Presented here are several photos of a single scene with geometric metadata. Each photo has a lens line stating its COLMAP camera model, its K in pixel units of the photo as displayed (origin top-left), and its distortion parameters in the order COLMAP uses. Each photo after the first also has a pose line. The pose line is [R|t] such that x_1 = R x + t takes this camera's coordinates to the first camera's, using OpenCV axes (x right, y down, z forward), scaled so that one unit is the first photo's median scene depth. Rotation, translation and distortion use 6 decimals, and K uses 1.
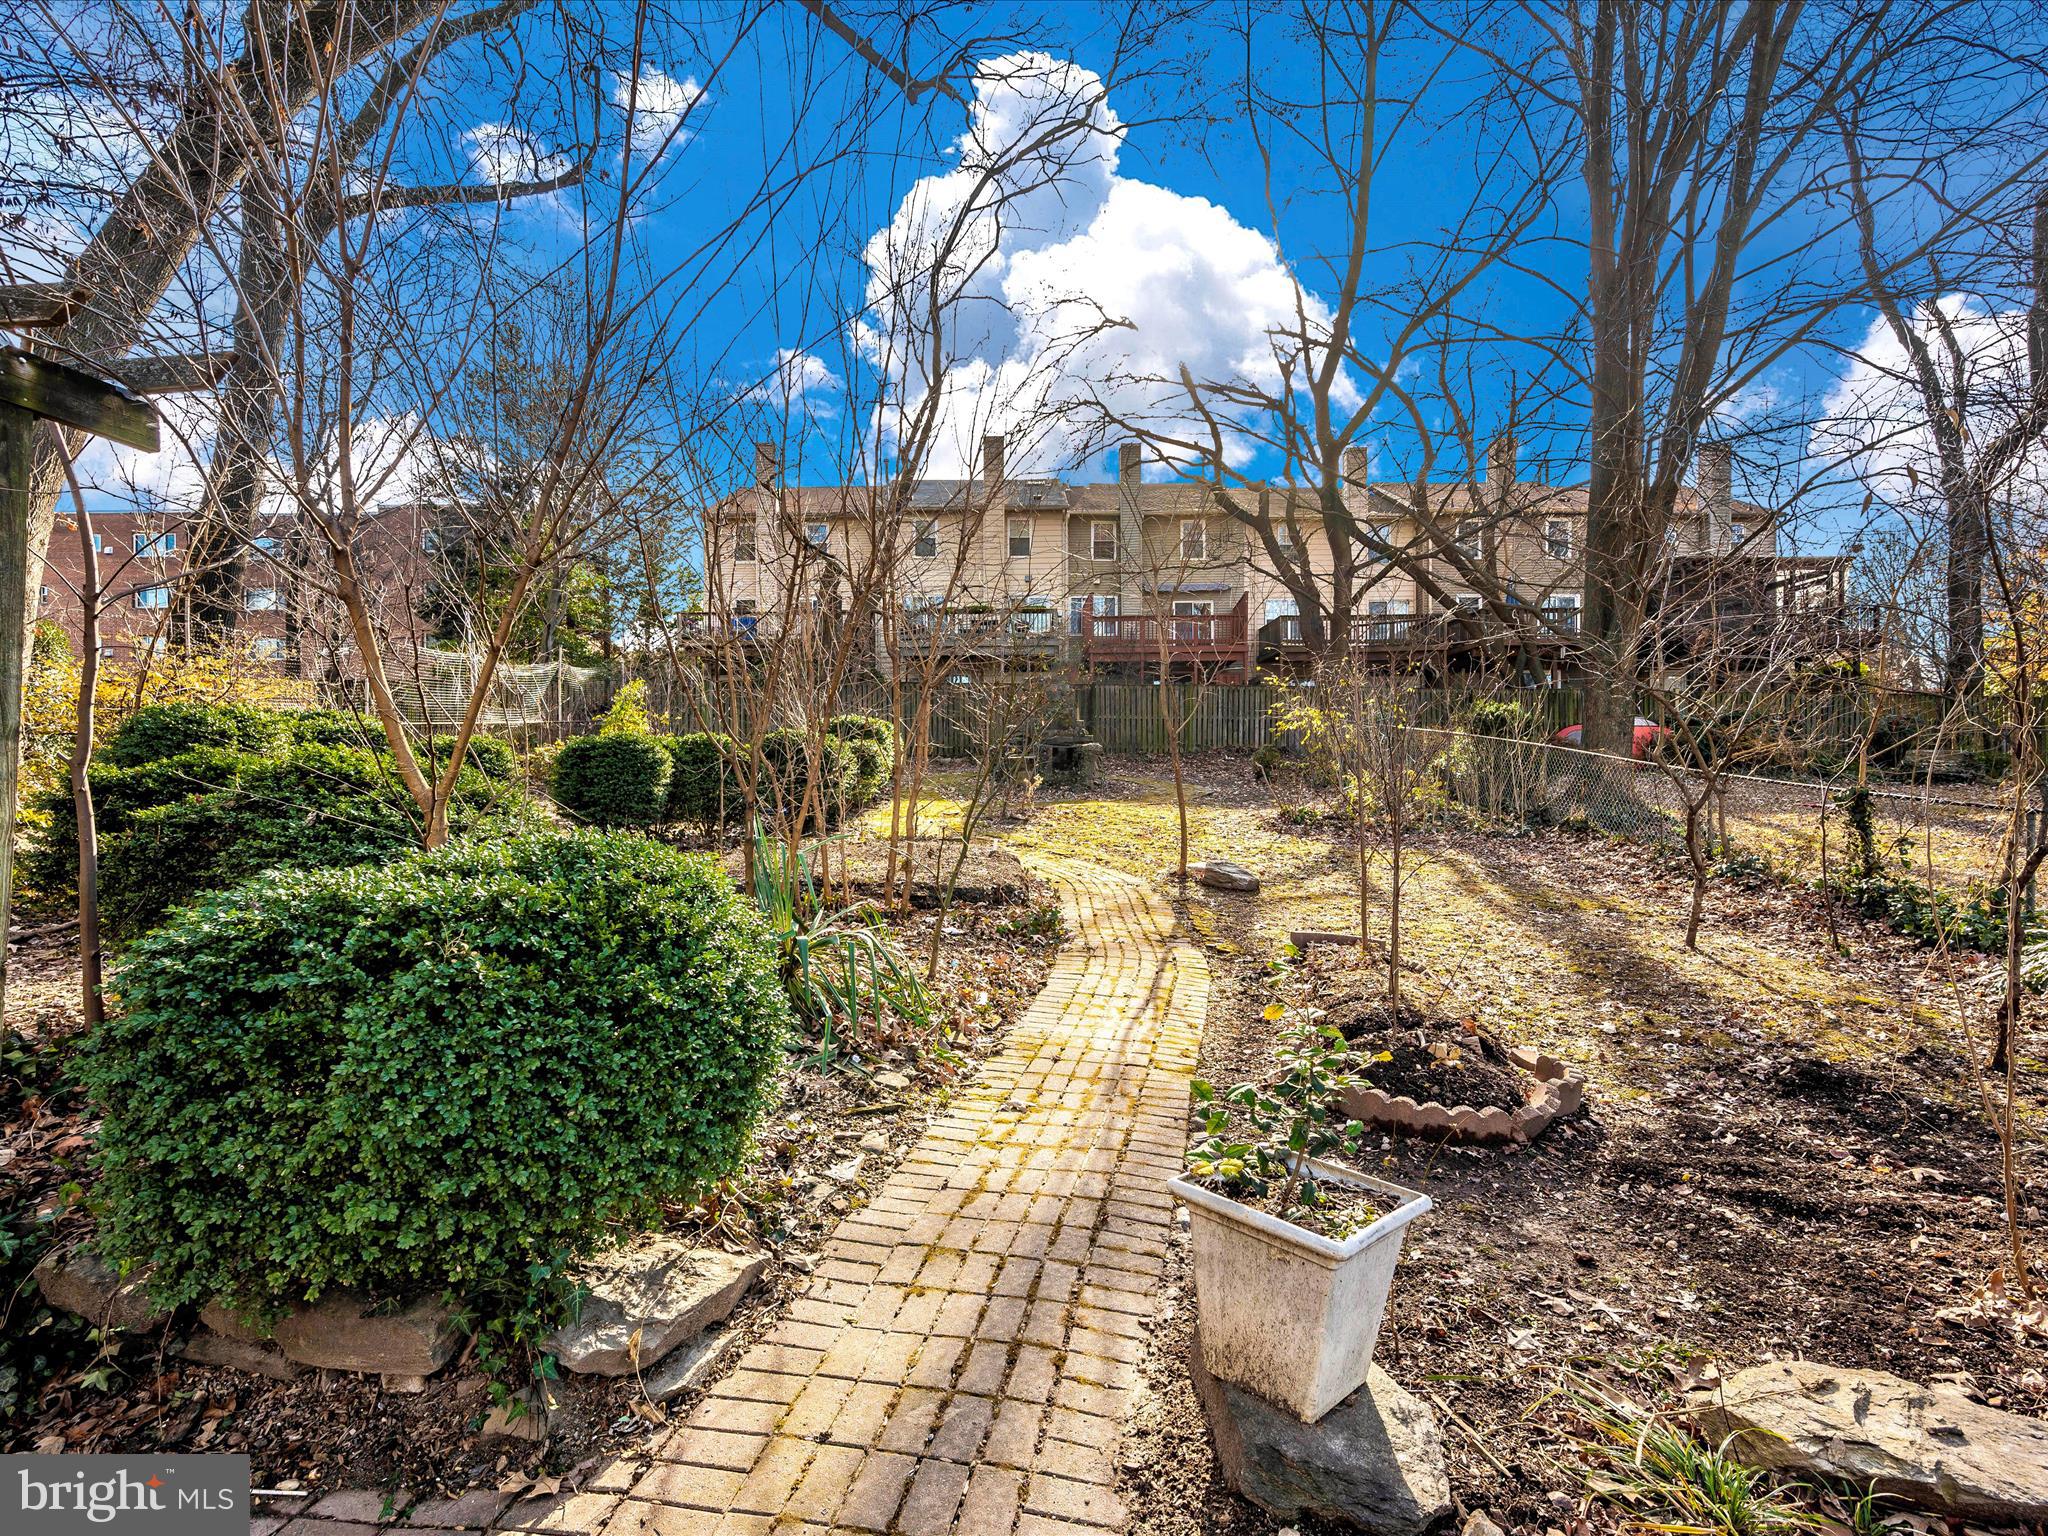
lens RADIAL K [[921.0, 0, 1024.0], [0, 921.0, 768.0], [0, 0, 1]] dist [0.000515, -0.000141]
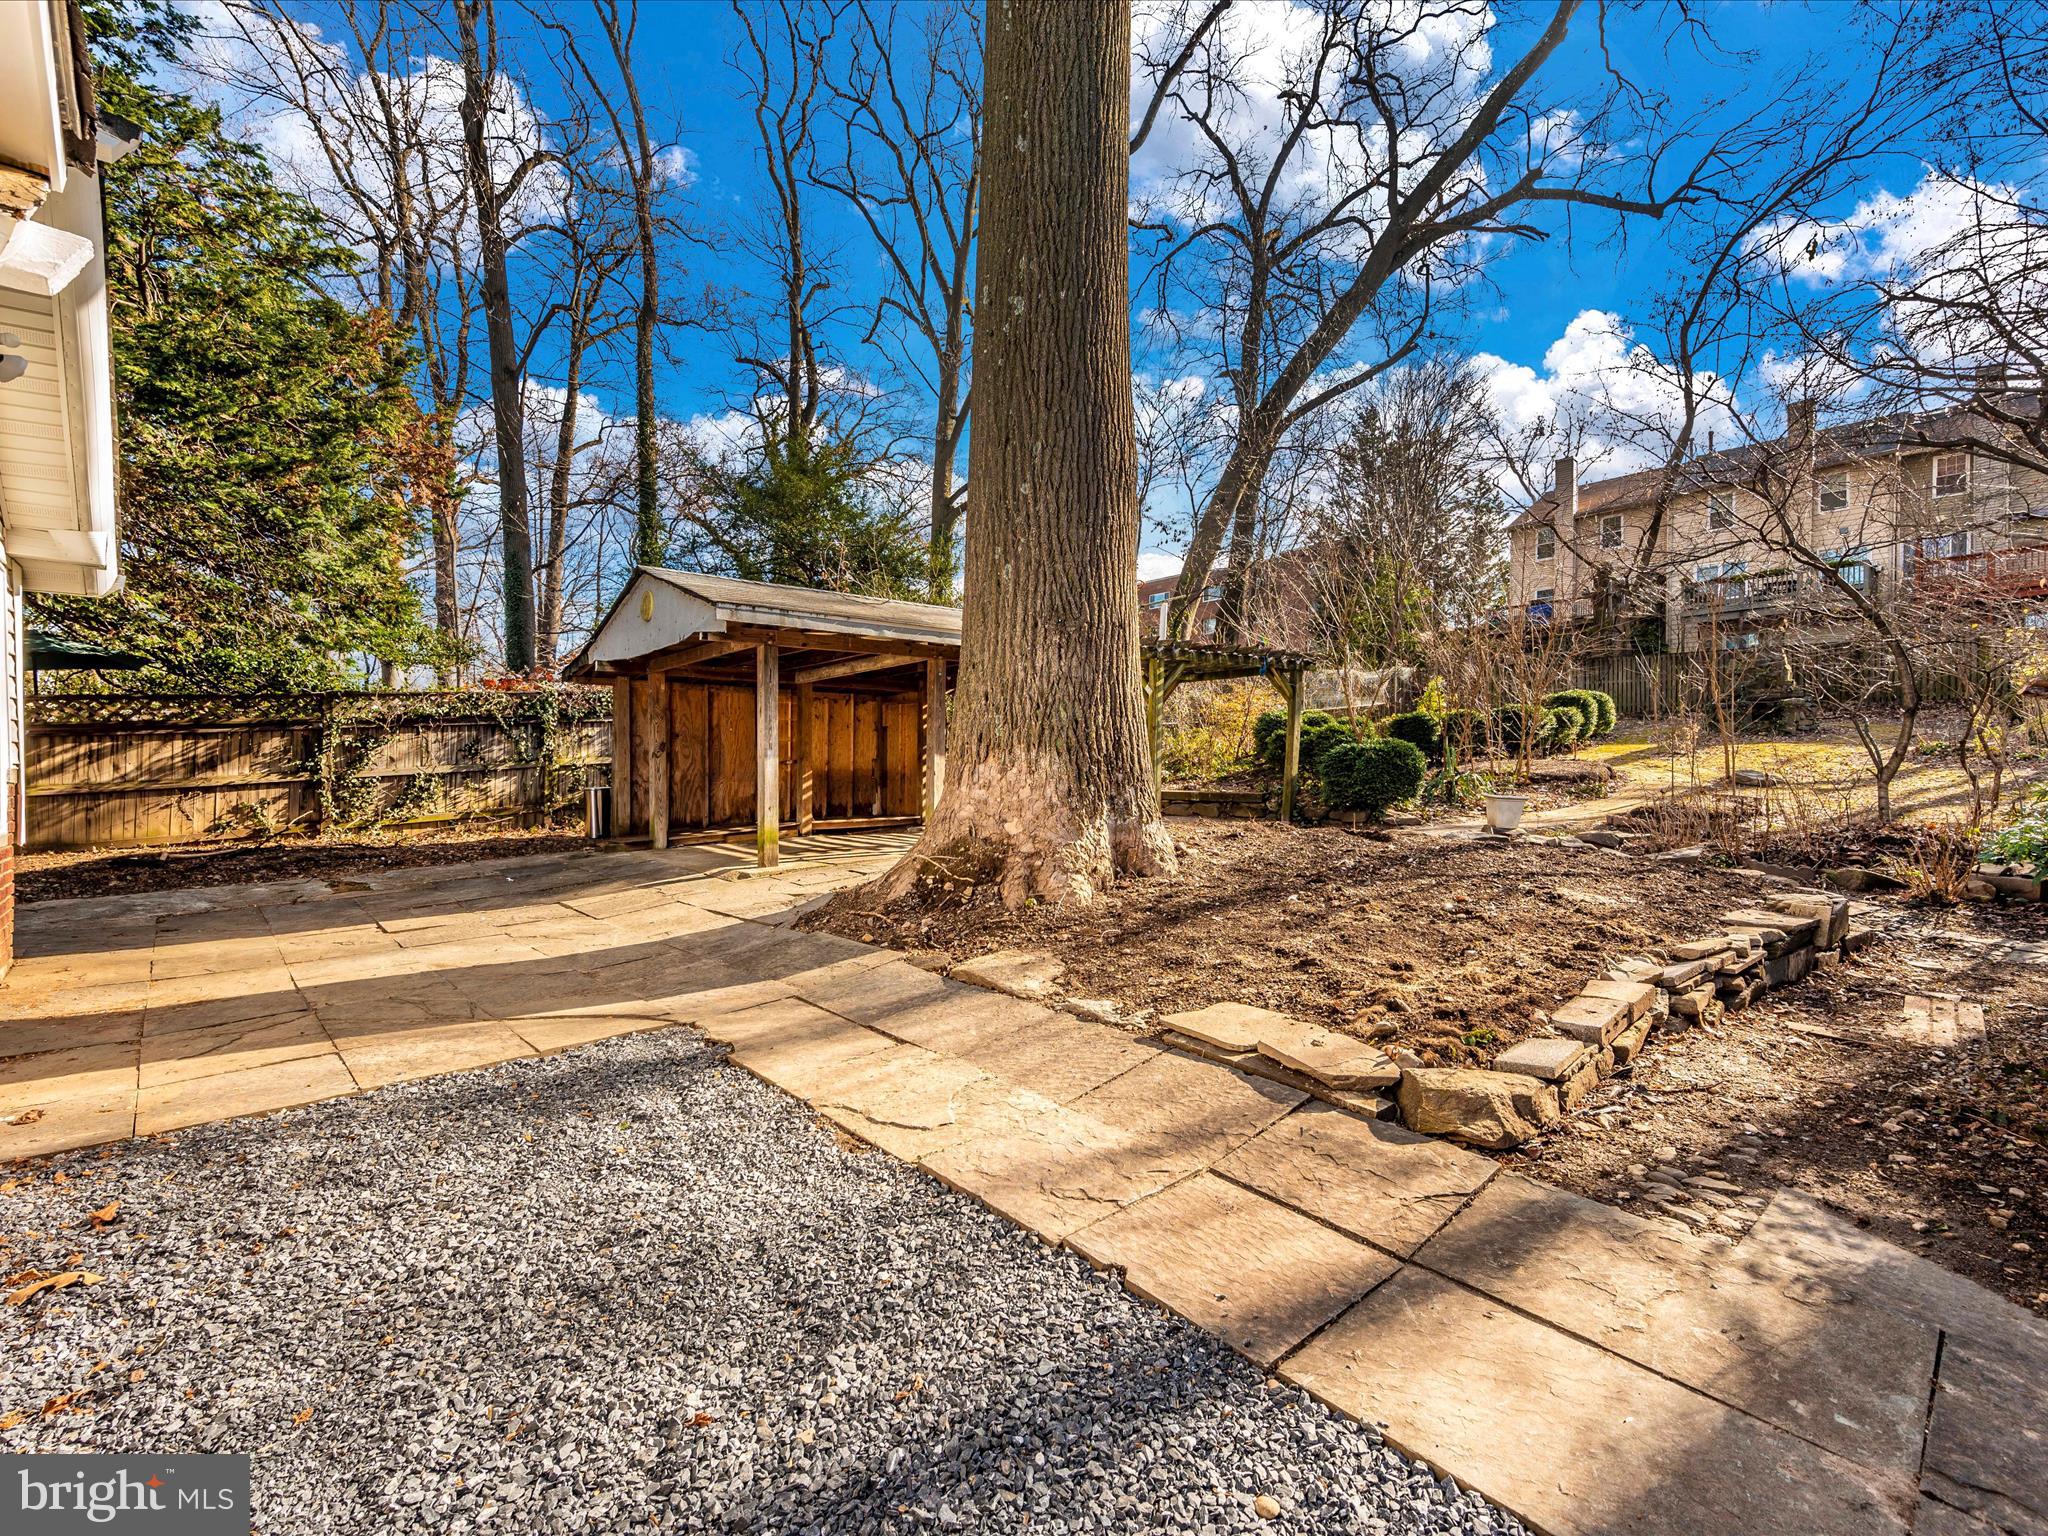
lens RADIAL K [[921.0, 0, 1024.0], [0, 921.0, 768.0], [0, 0, 1]] dist [0.000515, -0.000141]
pose [[0.649771, 0.006450, -0.760103, 0.354311], [0.025789, 0.999201, 0.030525, 0.000040], [0.759692, -0.039437, 0.649086, -0.648453]]
